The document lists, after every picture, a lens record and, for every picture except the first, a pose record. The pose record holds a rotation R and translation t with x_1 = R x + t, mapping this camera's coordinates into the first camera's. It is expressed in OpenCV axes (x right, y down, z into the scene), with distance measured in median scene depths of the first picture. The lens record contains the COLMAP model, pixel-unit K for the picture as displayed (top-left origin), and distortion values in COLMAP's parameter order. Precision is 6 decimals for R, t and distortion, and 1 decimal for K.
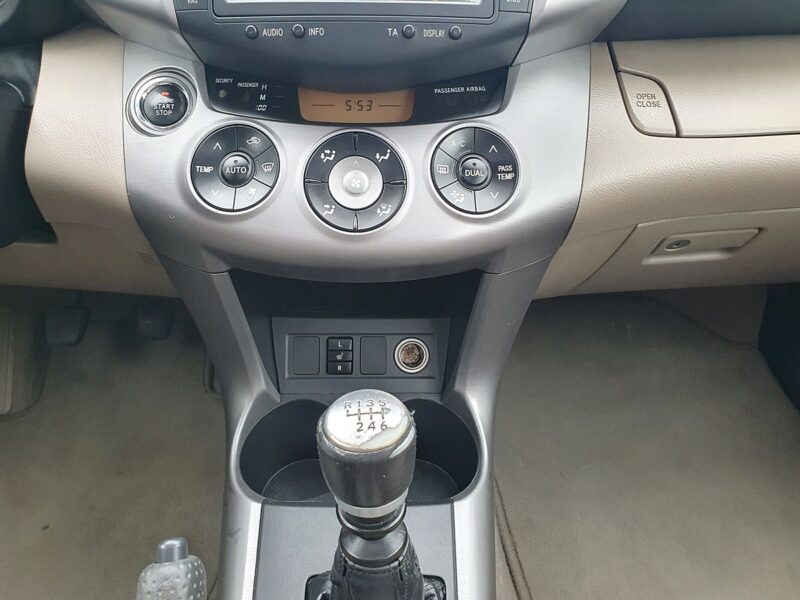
lens RADIAL K [[623.5, 0, 394.8], [0, 623.5, 292.5], [0, 0, 1]] dist [0.005530, 0.012338]
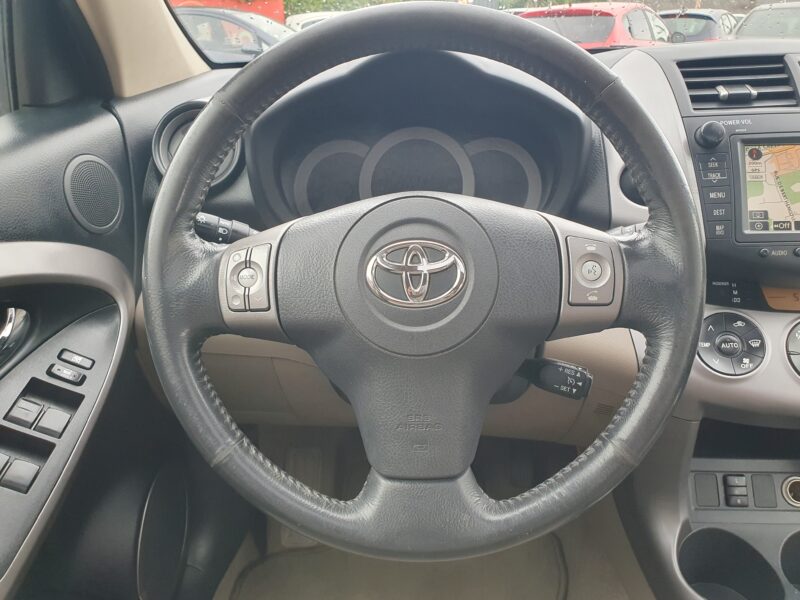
lens RADIAL K [[623.5, 0, 382.2], [0, 623.5, 304.8], [0, 0, 1]] dist [0.005530, 0.012338]
pose [[0.997738, -0.005202, -0.067019, -0.900797], [-0.008856, 0.978140, -0.207759, 0.008988], [0.066635, 0.207882, 0.975882, -0.399935]]
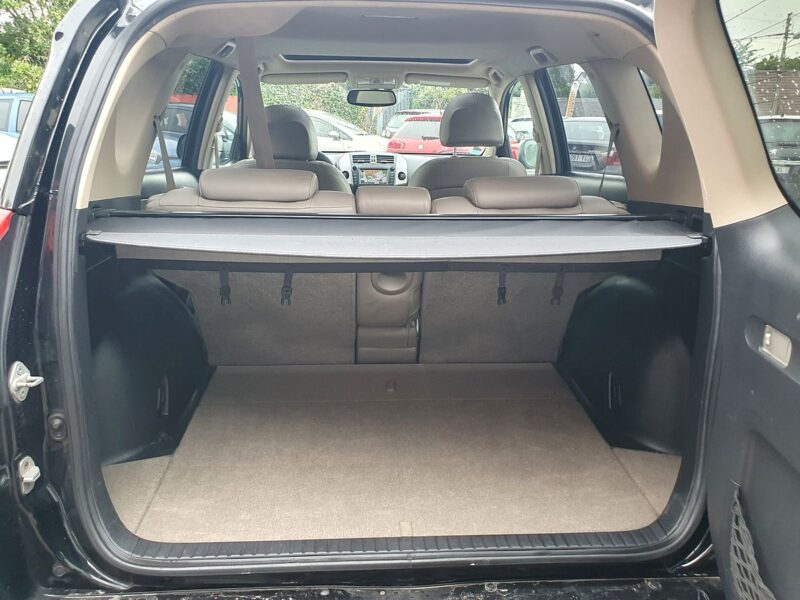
lens RADIAL K [[623.5, 0, 401.4], [0, 623.5, 294.8], [0, 0, 1]] dist [0.005530, 0.012338]
pose [[0.998489, -0.007945, 0.054367, -0.147017], [0.025493, 0.943528, -0.330312, 3.457352], [-0.048673, 0.331199, 0.942305, -5.974970]]
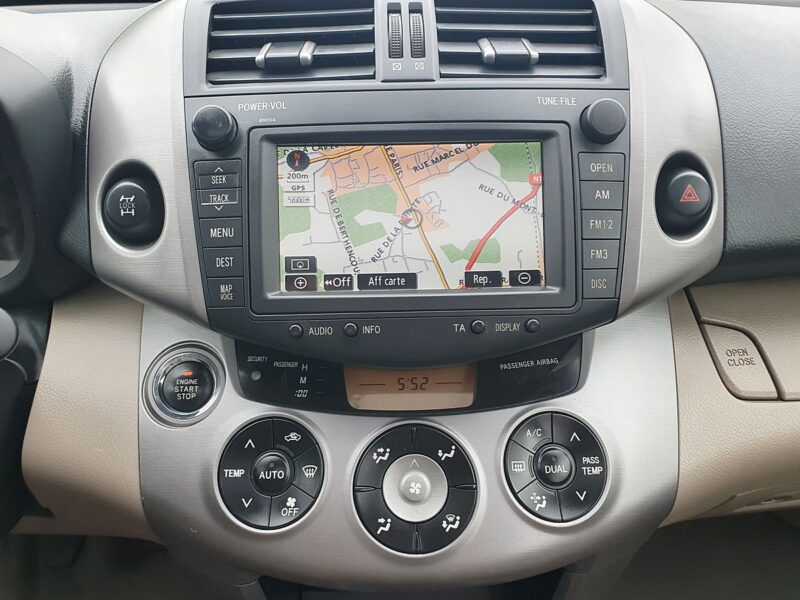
lens RADIAL K [[623.5, 0, 395.0], [0, 623.5, 291.9], [0, 0, 1]] dist [0.005530, 0.012338]
pose [[0.999705, -0.024168, -0.002233, -0.079186], [0.023499, 0.986820, -0.160104, -0.292862], [0.006073, 0.160005, 0.987098, 0.129906]]
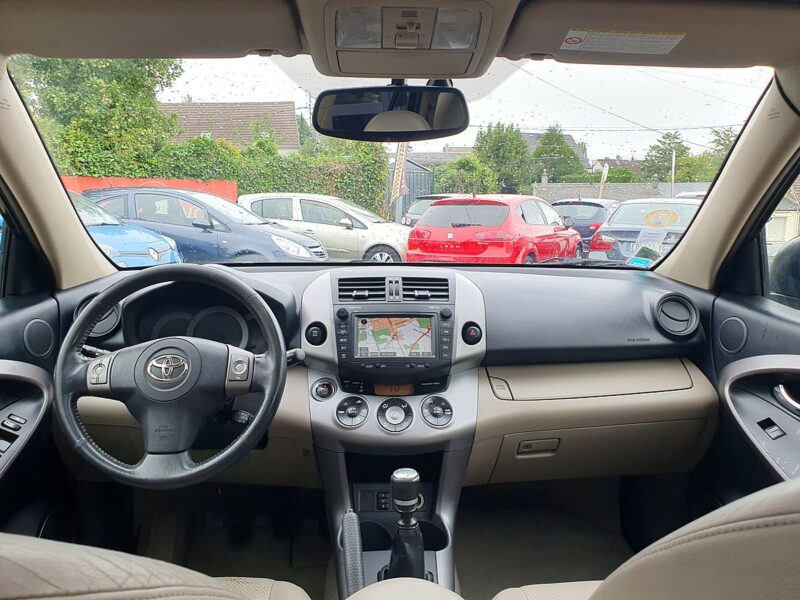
lens RADIAL K [[623.5, 0, 405.4], [0, 623.5, 296.1], [0, 0, 1]] dist [0.005530, 0.012338]
pose [[0.999433, -0.008852, 0.032475, -0.100540], [0.022594, 0.891564, -0.452330, 0.606196], [-0.024949, 0.452808, 0.891259, -1.724334]]
